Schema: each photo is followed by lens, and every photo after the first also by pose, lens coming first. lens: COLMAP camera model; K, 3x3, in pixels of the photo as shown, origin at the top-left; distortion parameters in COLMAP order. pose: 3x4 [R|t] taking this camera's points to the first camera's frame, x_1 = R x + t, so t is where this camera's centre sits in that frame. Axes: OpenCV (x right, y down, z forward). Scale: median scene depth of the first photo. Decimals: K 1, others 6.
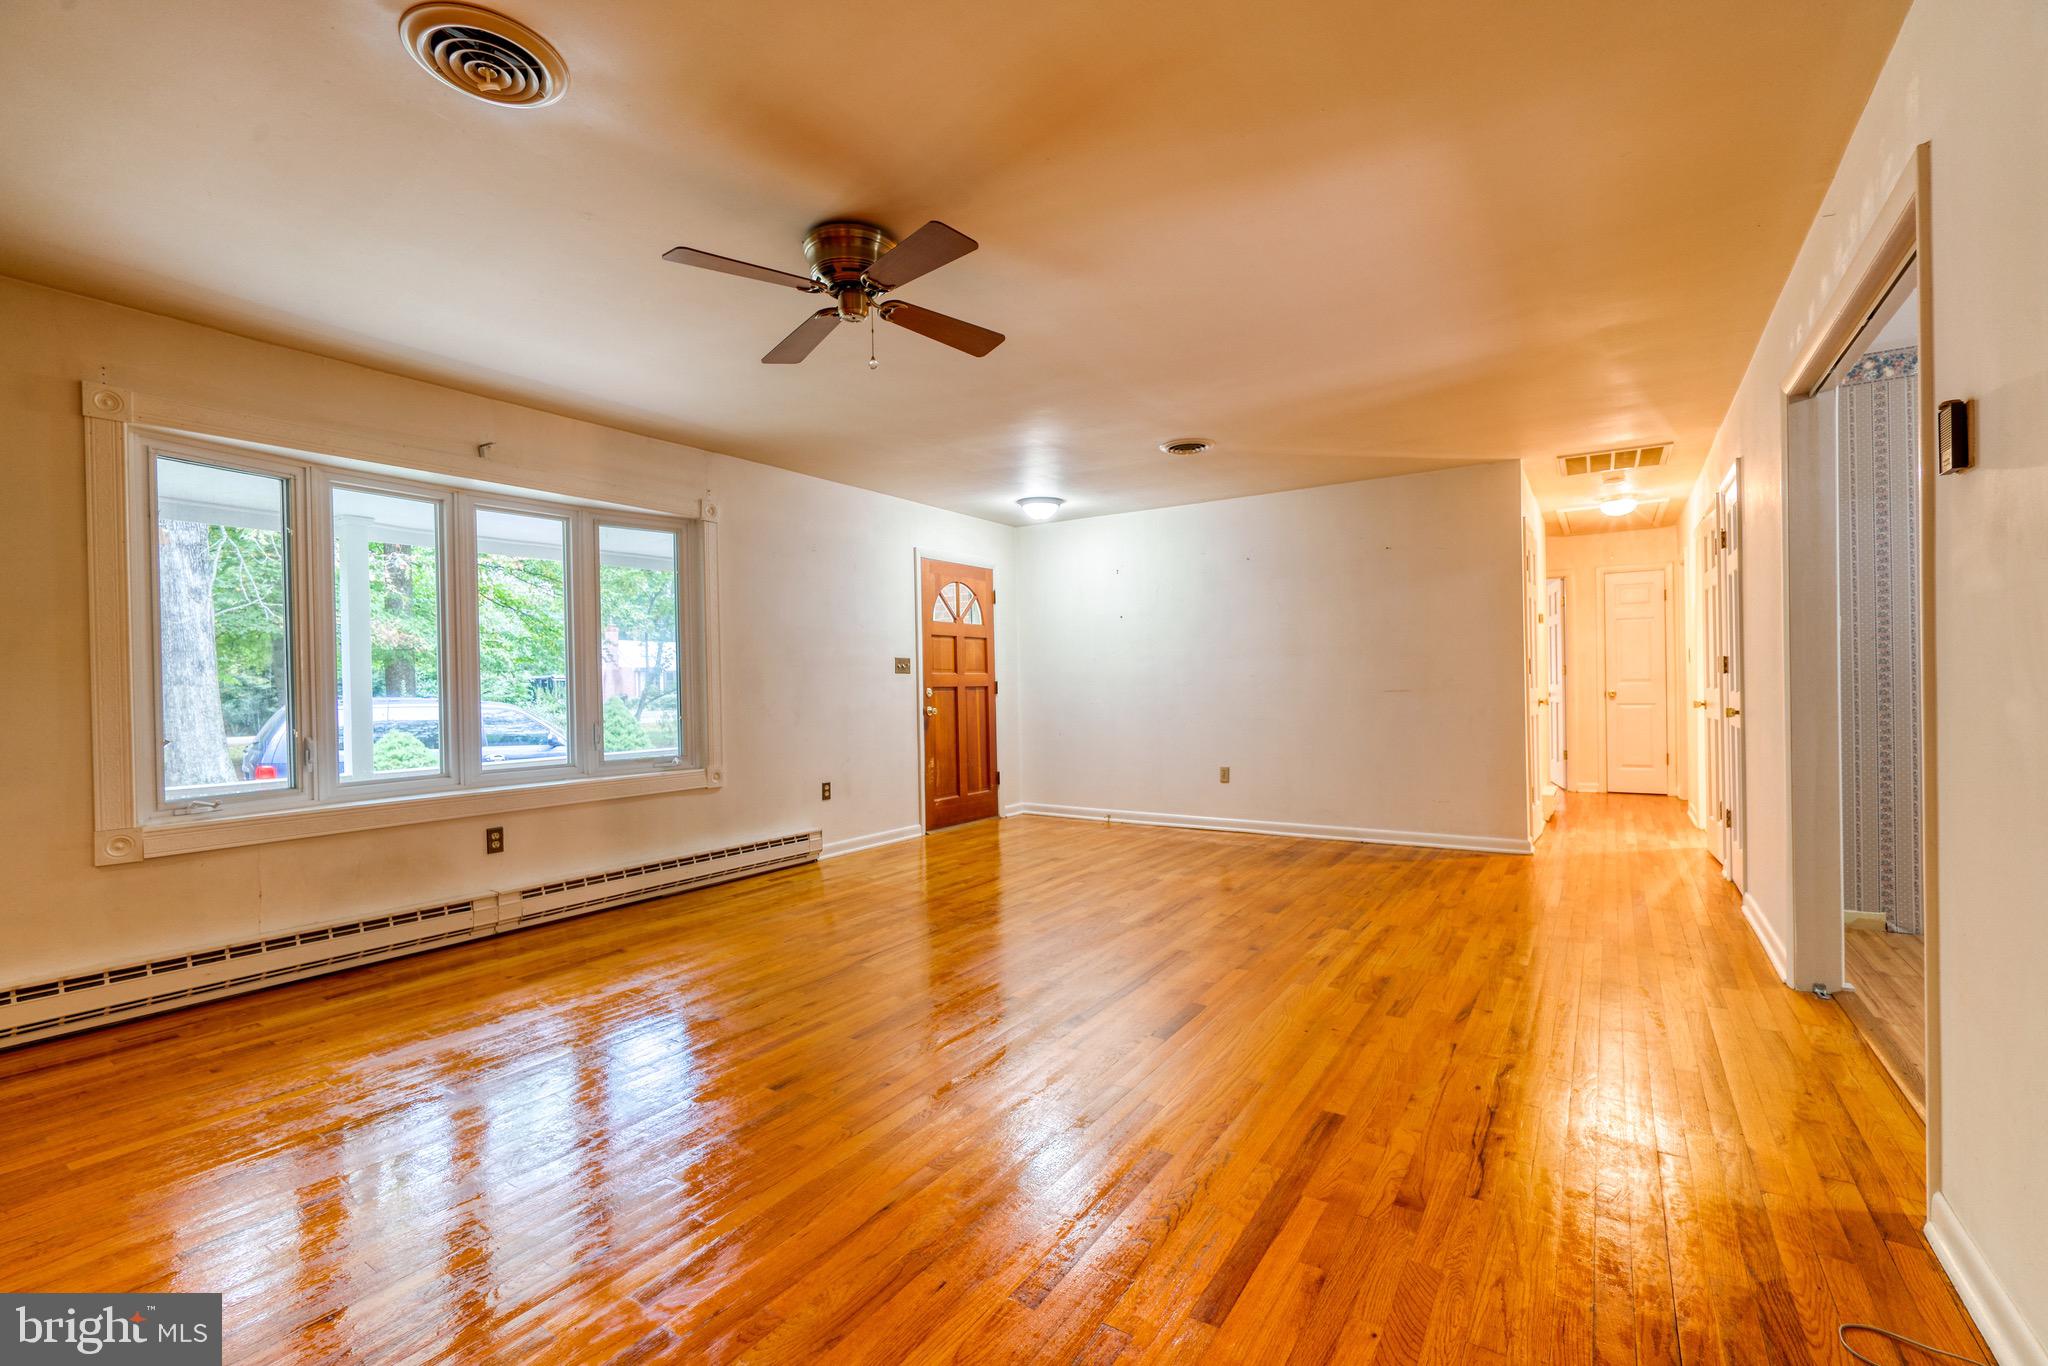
lens RADIAL K [[880.0, 0, 1027.6], [0, 880.0, 684.9], [0, 0, 1]] dist [-0.004374, 0.001059]
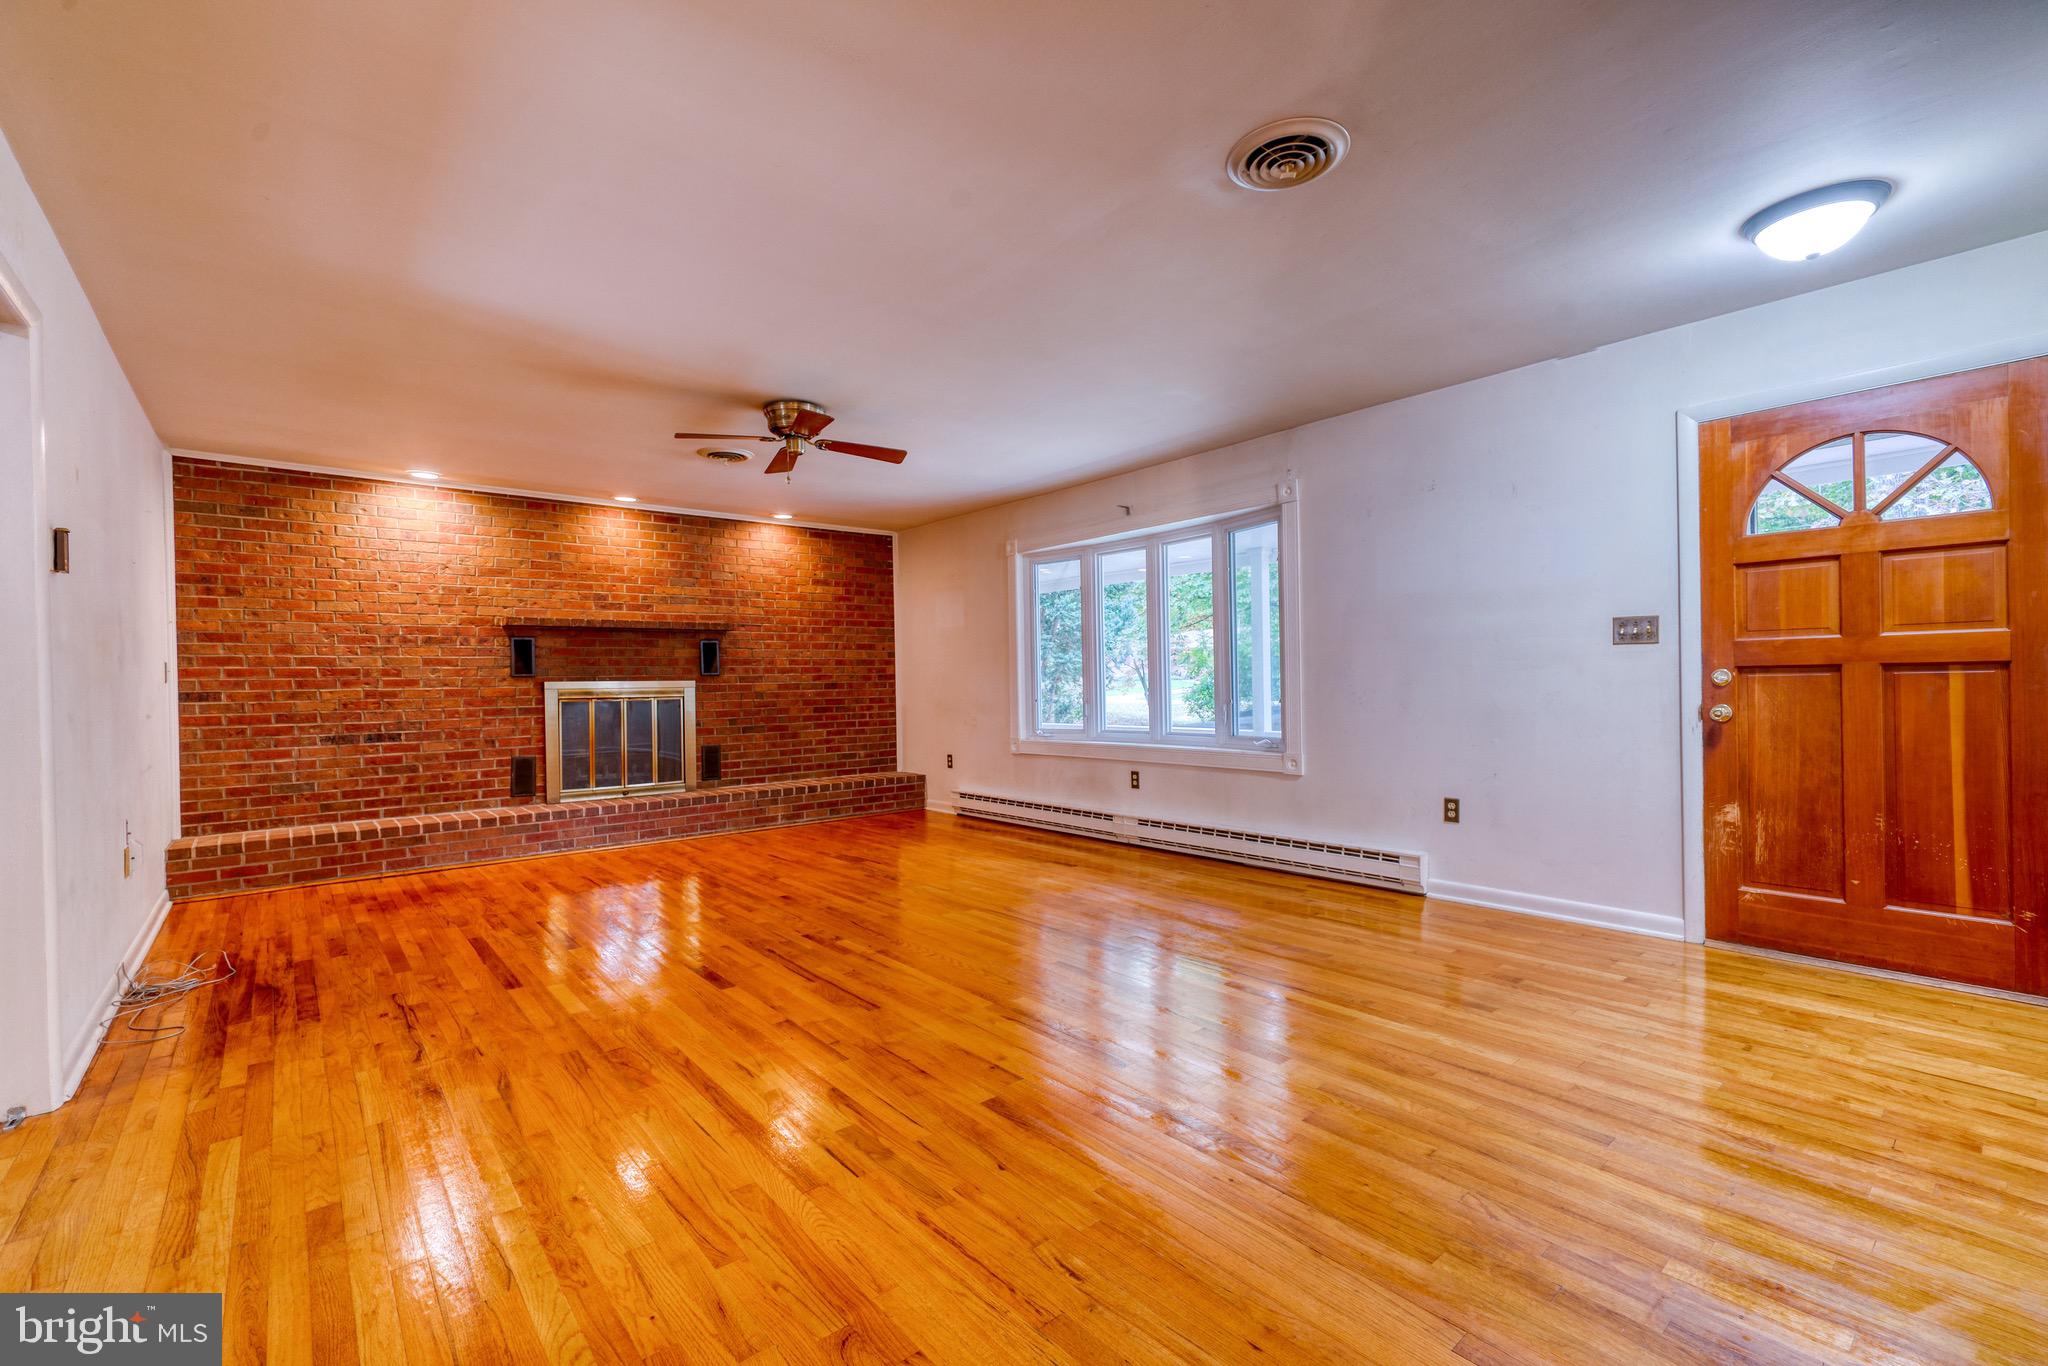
lens RADIAL K [[880.0, 0, 1023.2], [0, 880.0, 687.8], [0, 0, 1]] dist [-0.004374, 0.001059]
pose [[-0.277203, 0.031773, -0.960286, 0.687920], [0.027166, 0.999313, 0.025223, -0.013044], [0.960427, -0.019096, -0.277876, 1.019104]]
